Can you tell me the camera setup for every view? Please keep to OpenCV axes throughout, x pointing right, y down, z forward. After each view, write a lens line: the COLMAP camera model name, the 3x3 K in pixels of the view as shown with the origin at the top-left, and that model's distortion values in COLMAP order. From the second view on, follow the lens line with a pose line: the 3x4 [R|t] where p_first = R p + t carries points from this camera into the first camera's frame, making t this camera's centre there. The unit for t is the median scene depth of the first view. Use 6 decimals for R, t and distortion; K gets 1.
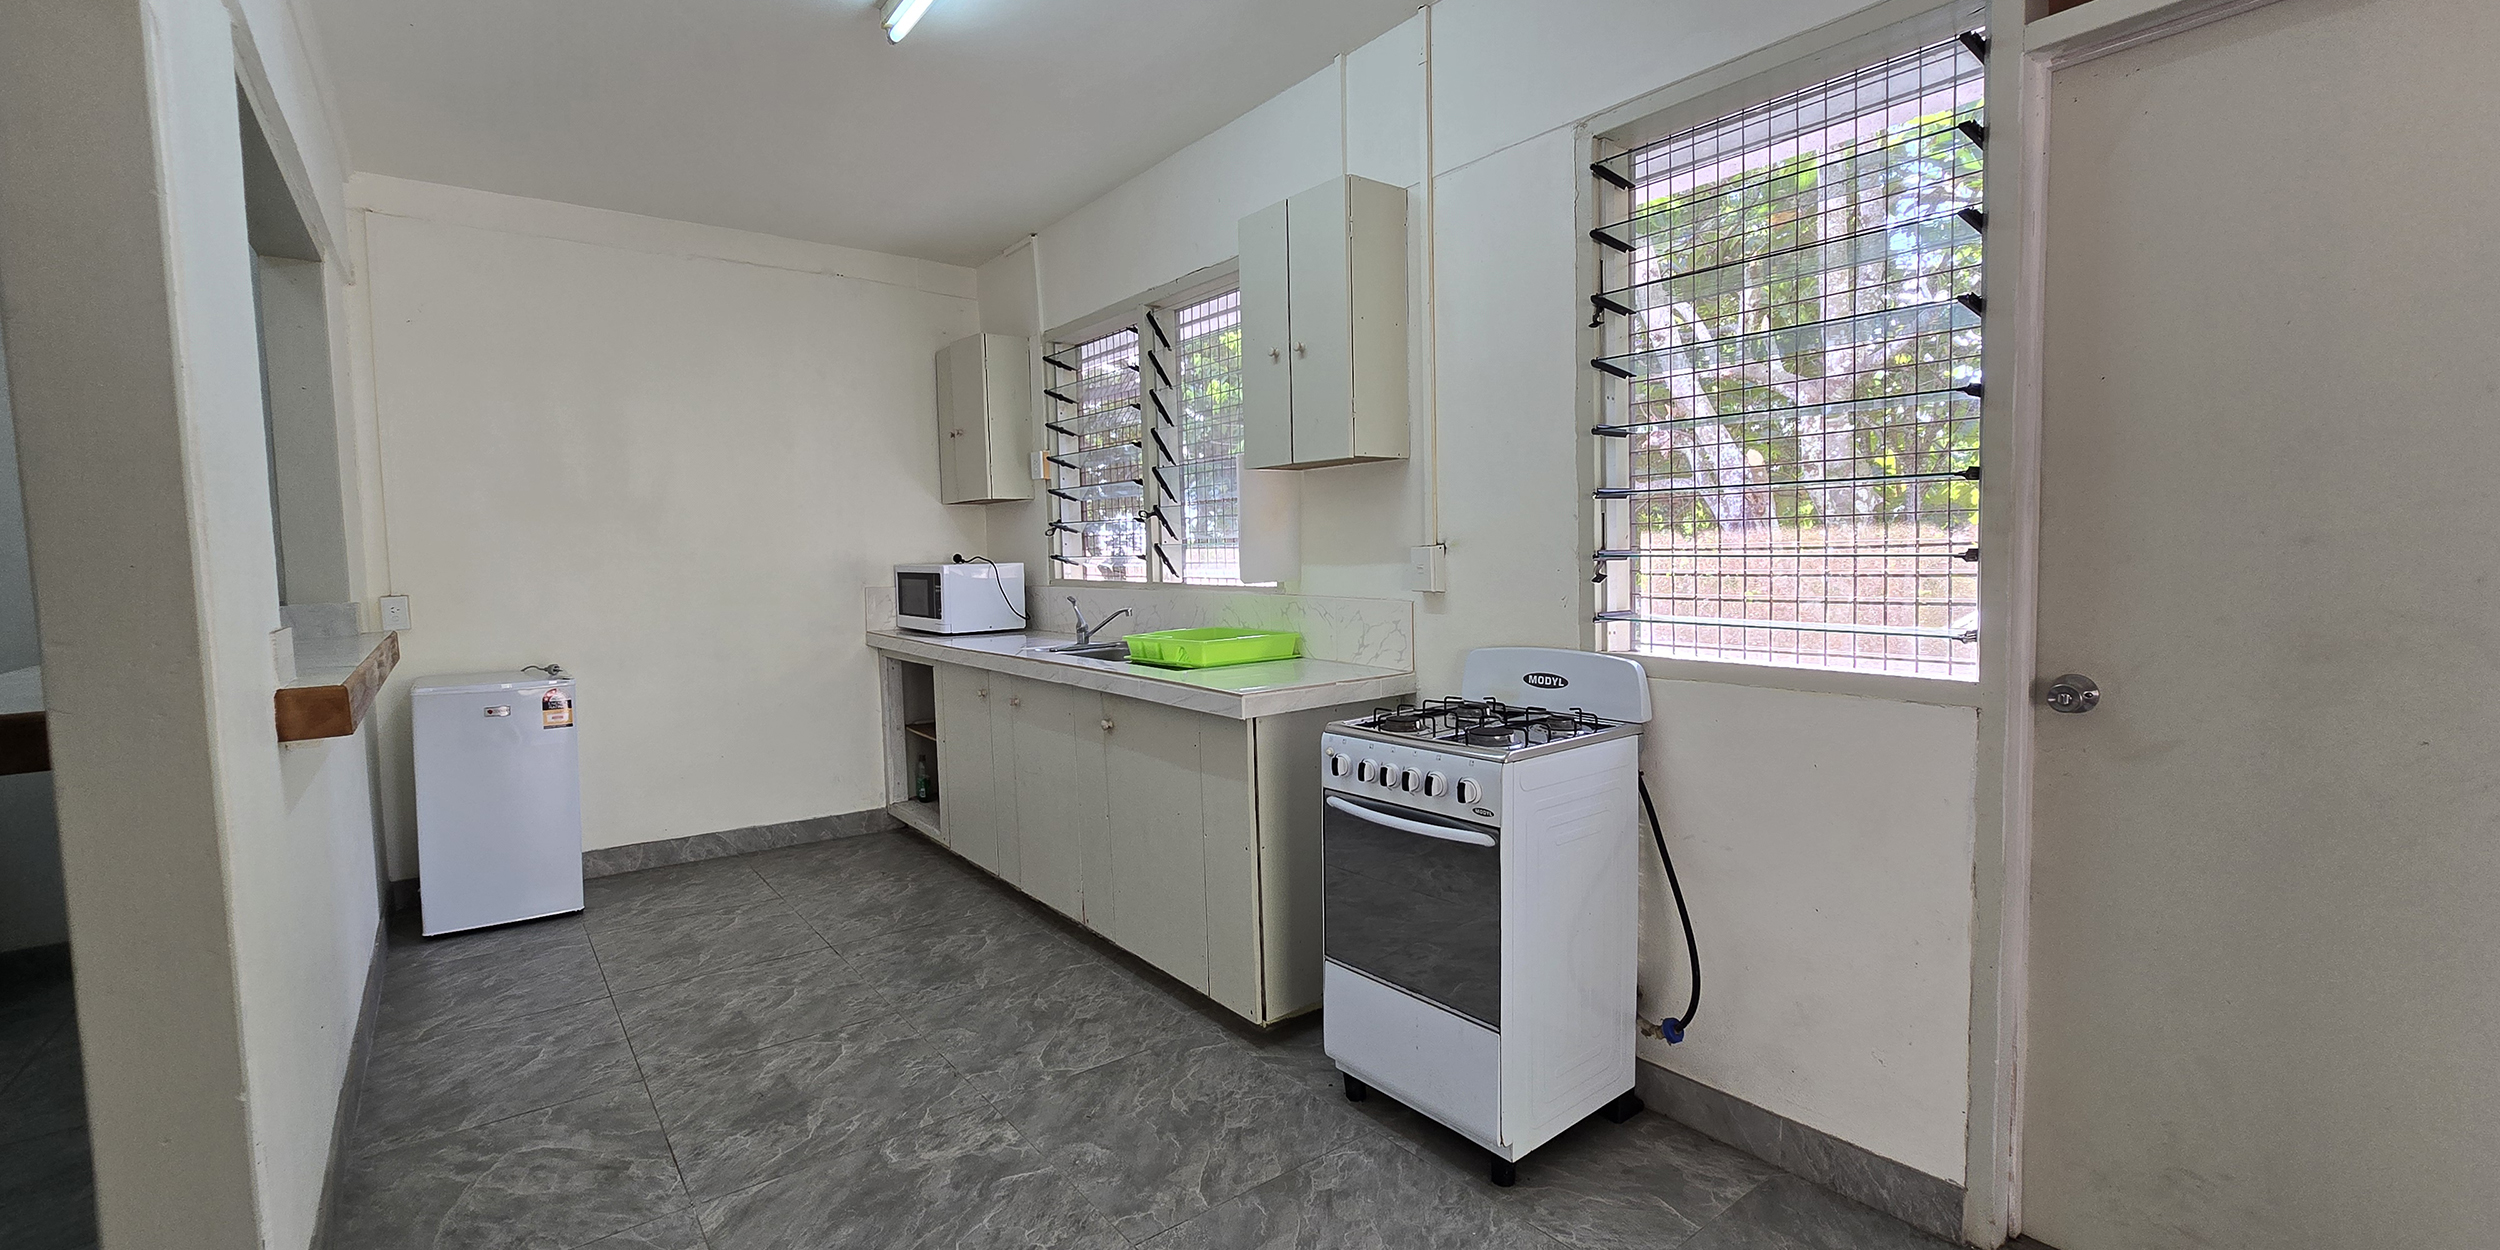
lens RADIAL K [[1020.0, 0, 1242.0], [0, 1020.0, 613.0], [0, 0, 1]] dist [-0.003389, -0.000398]
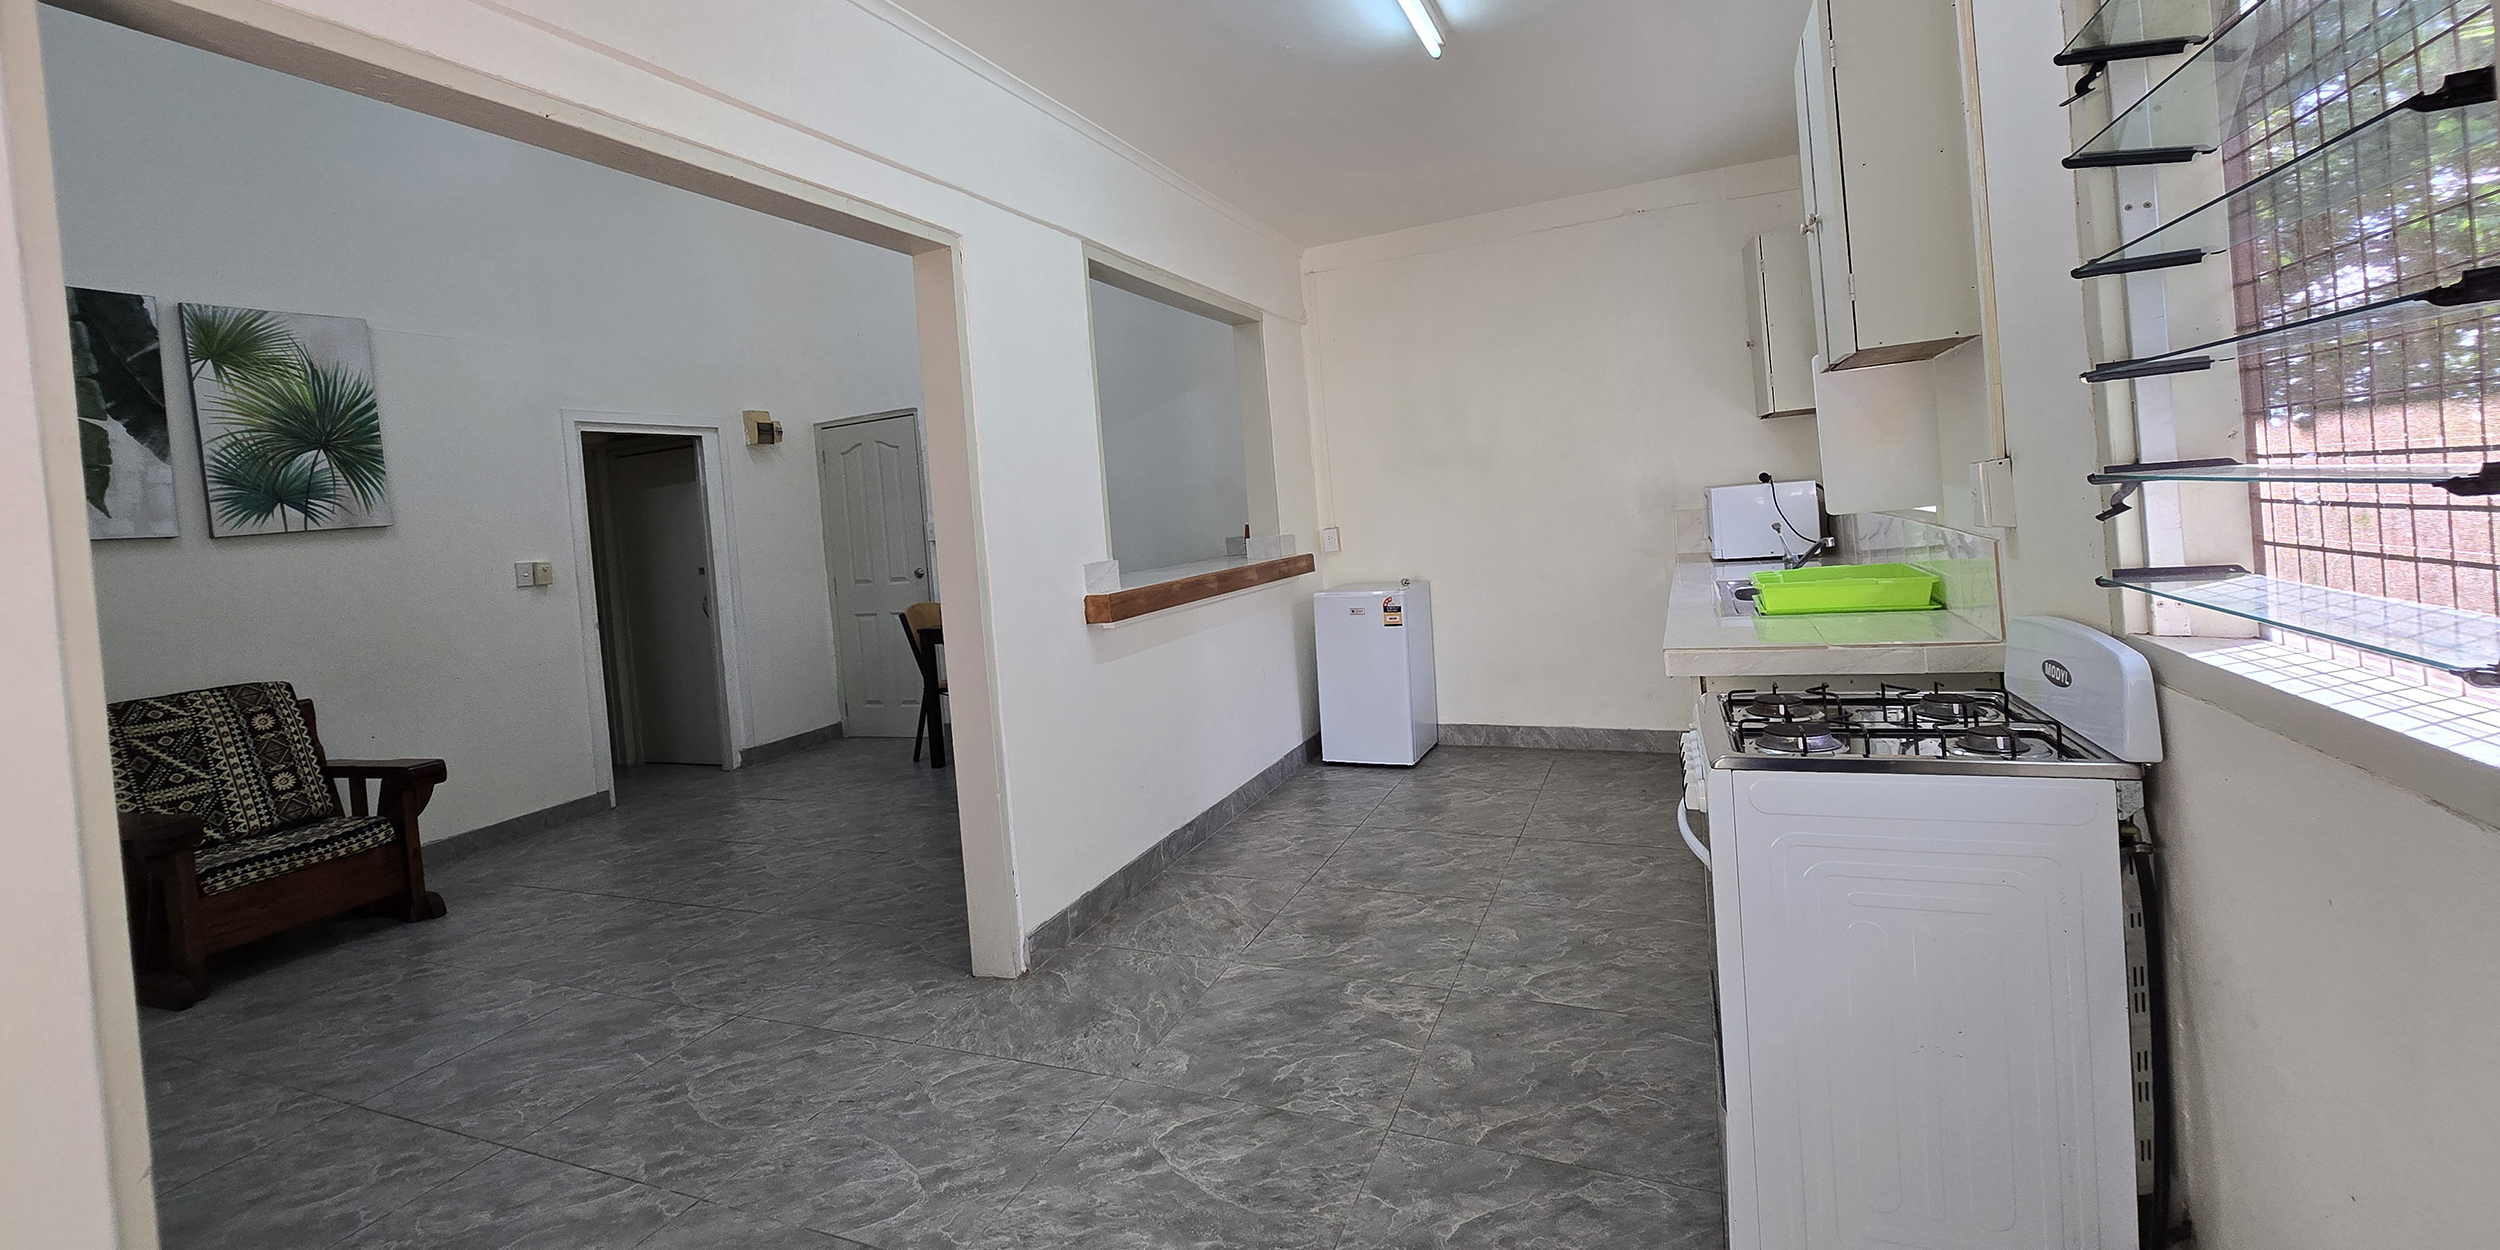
lens RADIAL K [[1020.0, 0, 1232.8], [0, 1020.0, 538.4], [0, 0, 1]] dist [-0.003389, -0.000398]
pose [[0.482670, 0.000751, -0.875802, 0.613394], [0.018891, 0.999758, 0.011268, -0.034663], [0.875599, -0.021984, 0.482539, 0.251524]]
